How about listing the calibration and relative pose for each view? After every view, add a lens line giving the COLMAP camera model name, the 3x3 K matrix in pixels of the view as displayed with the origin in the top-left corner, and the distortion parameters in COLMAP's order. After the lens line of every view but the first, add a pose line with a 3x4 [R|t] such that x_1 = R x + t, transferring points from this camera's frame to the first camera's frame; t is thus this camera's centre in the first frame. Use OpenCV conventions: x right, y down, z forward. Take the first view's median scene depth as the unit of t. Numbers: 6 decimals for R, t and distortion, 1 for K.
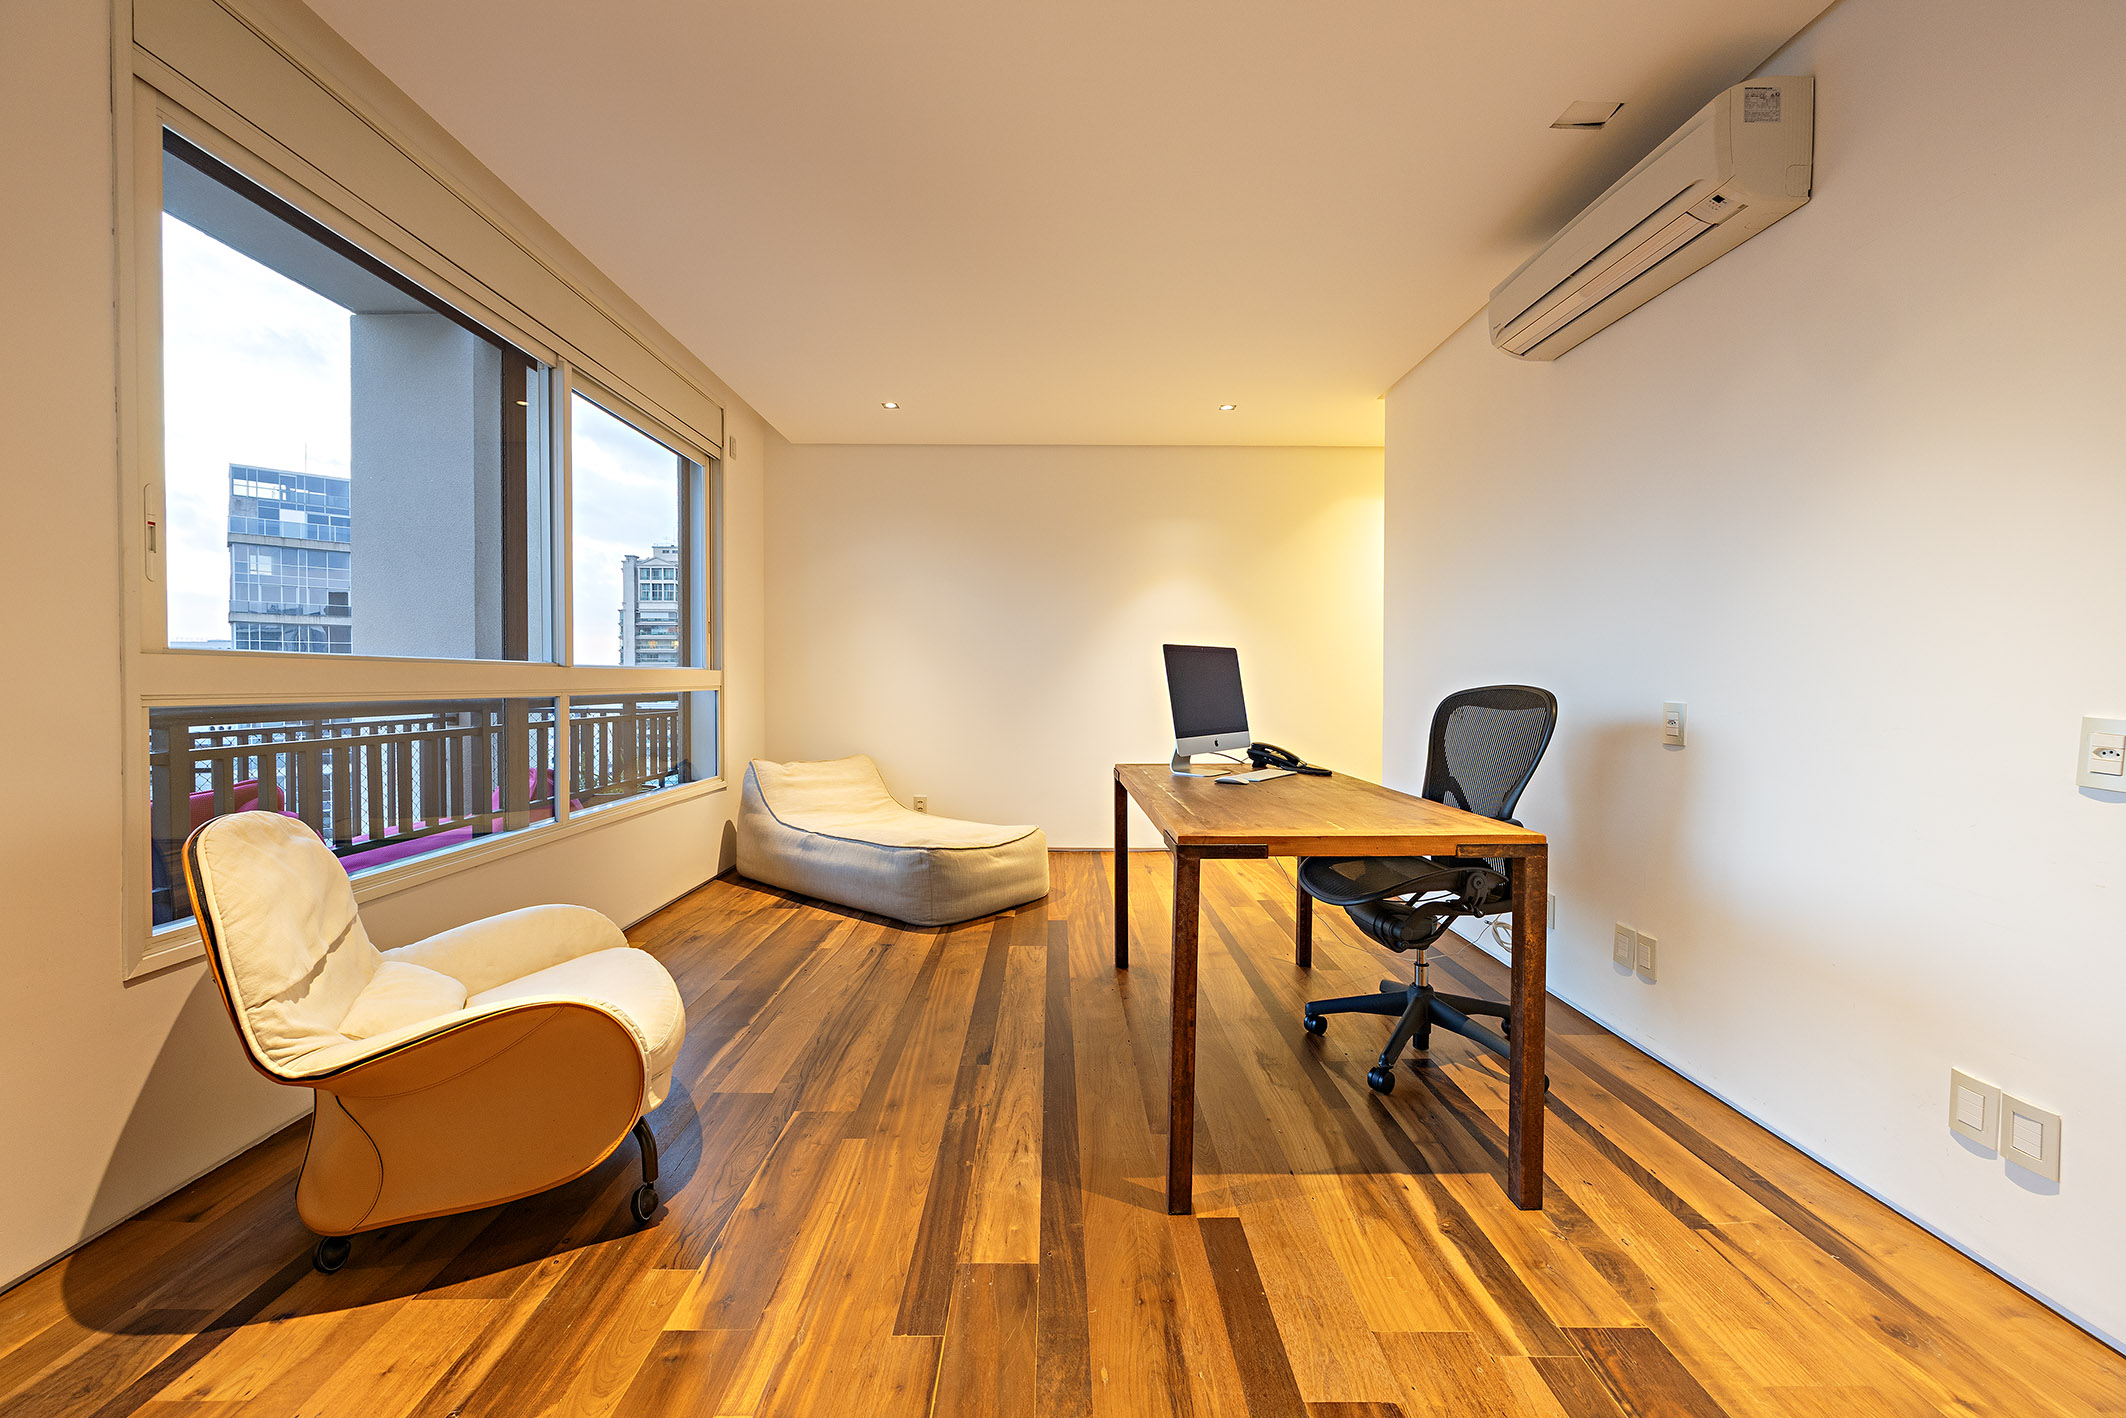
lens RADIAL K [[851.5, 0, 1064.5], [0, 851.5, 701.2], [0, 0, 1]] dist [-0.009126, -0.000335]
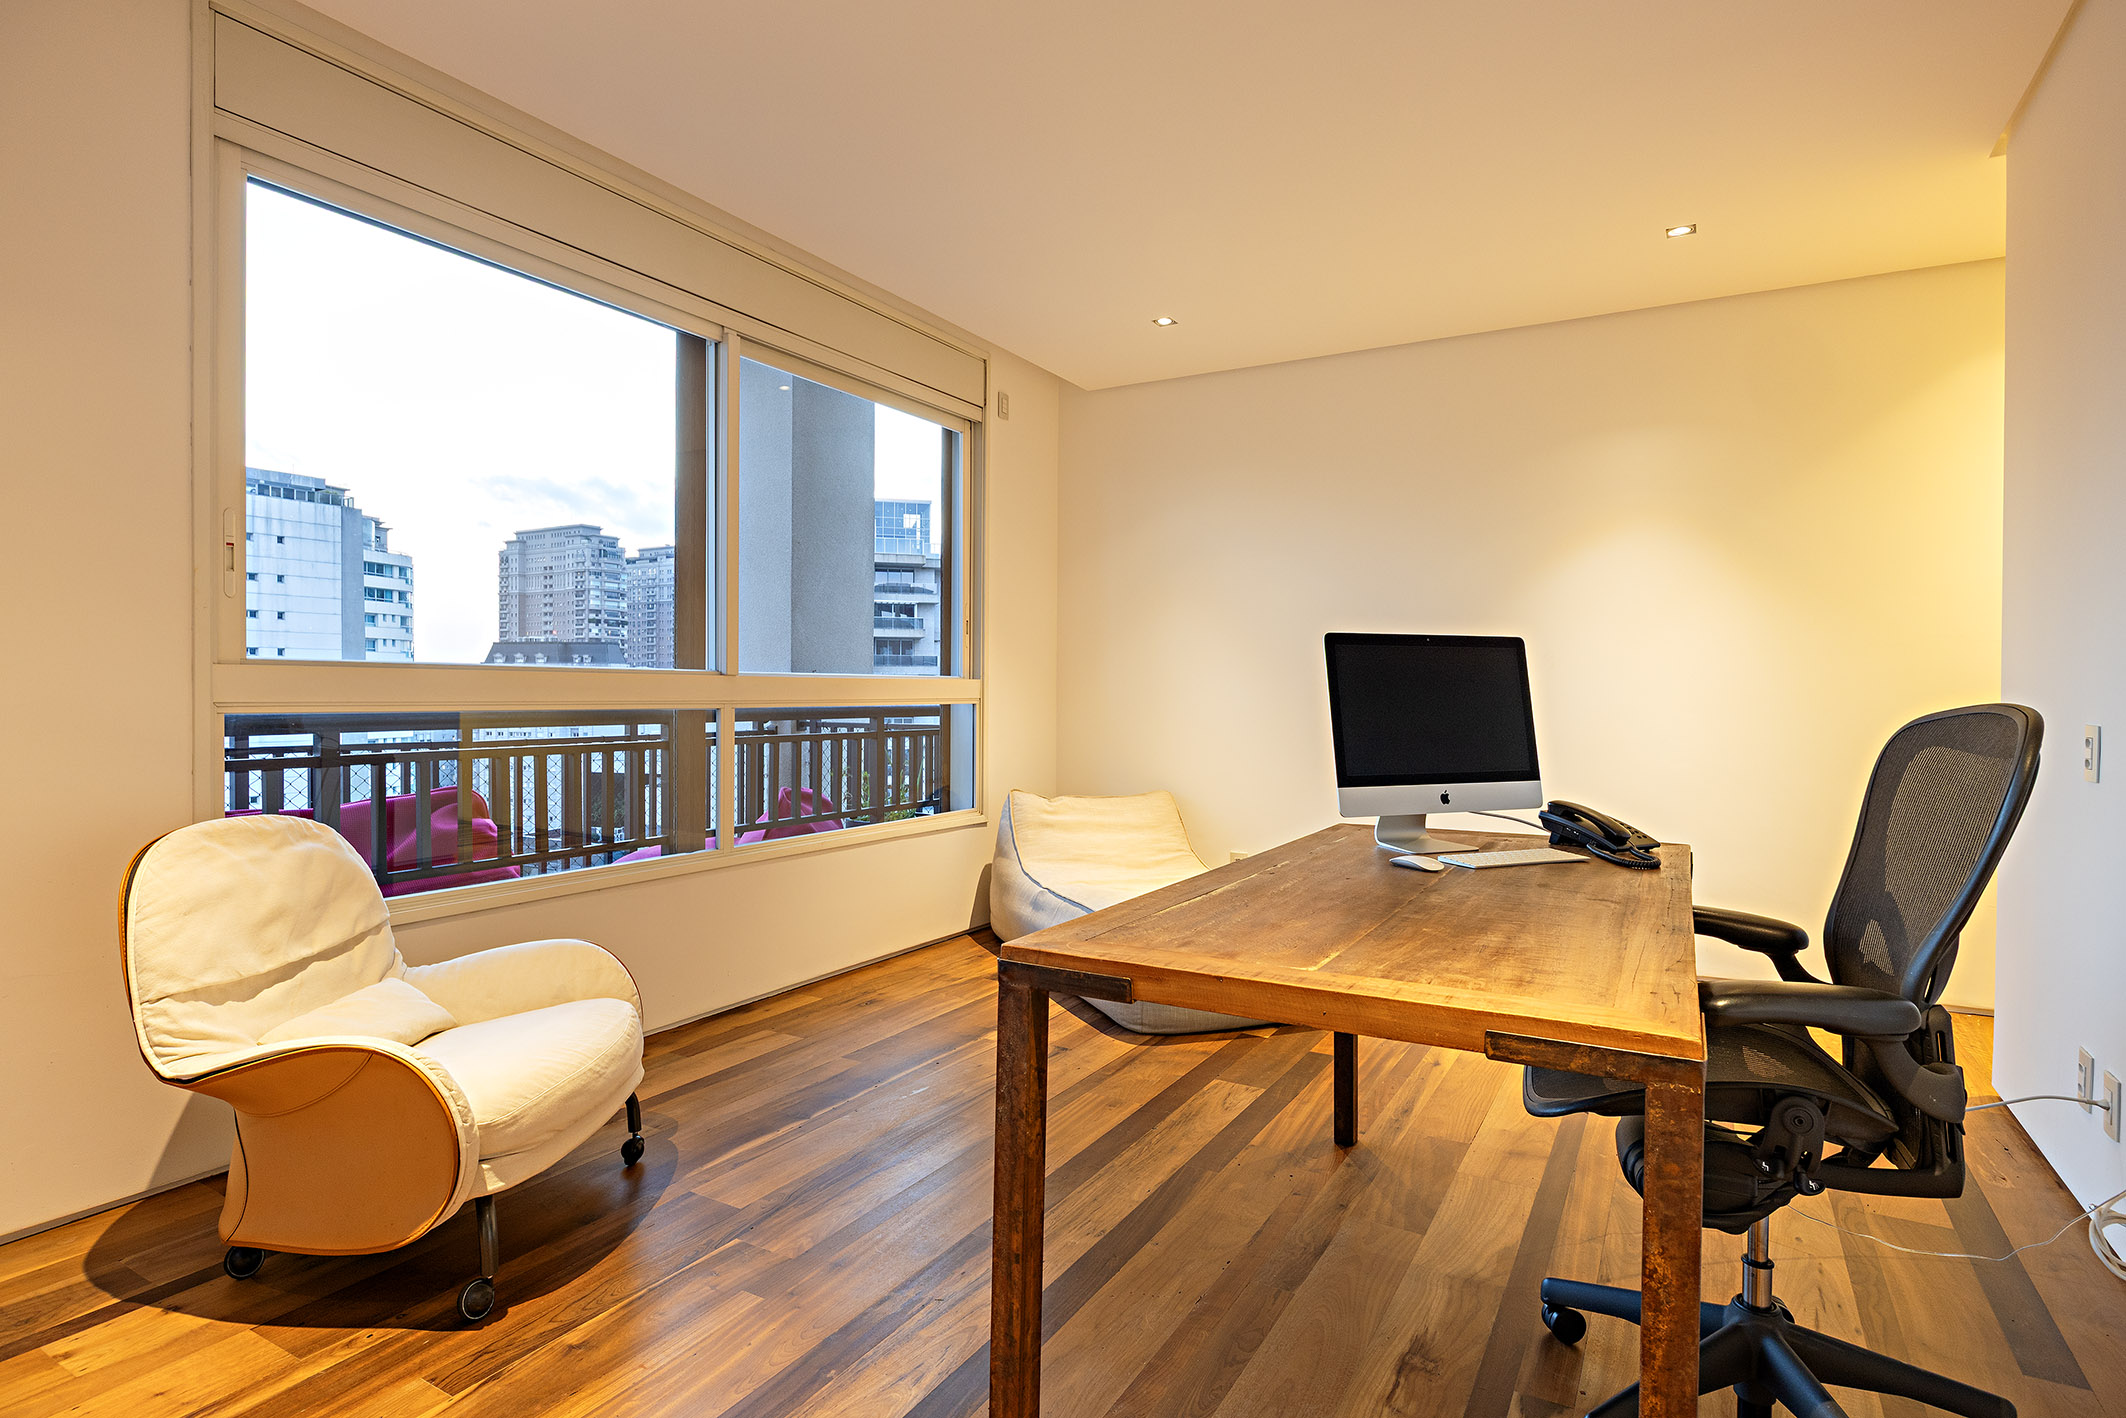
lens RADIAL K [[1110.0, 0, 1062.4], [0, 1110.0, 710.2], [0, 0, 1]] dist [-0.014818, -0.002240]
pose [[0.859930, 0.010655, -0.510301, 0.331571], [-0.015353, 0.999870, -0.004996, -0.004001], [0.510181, 0.012131, 0.859982, 0.194900]]
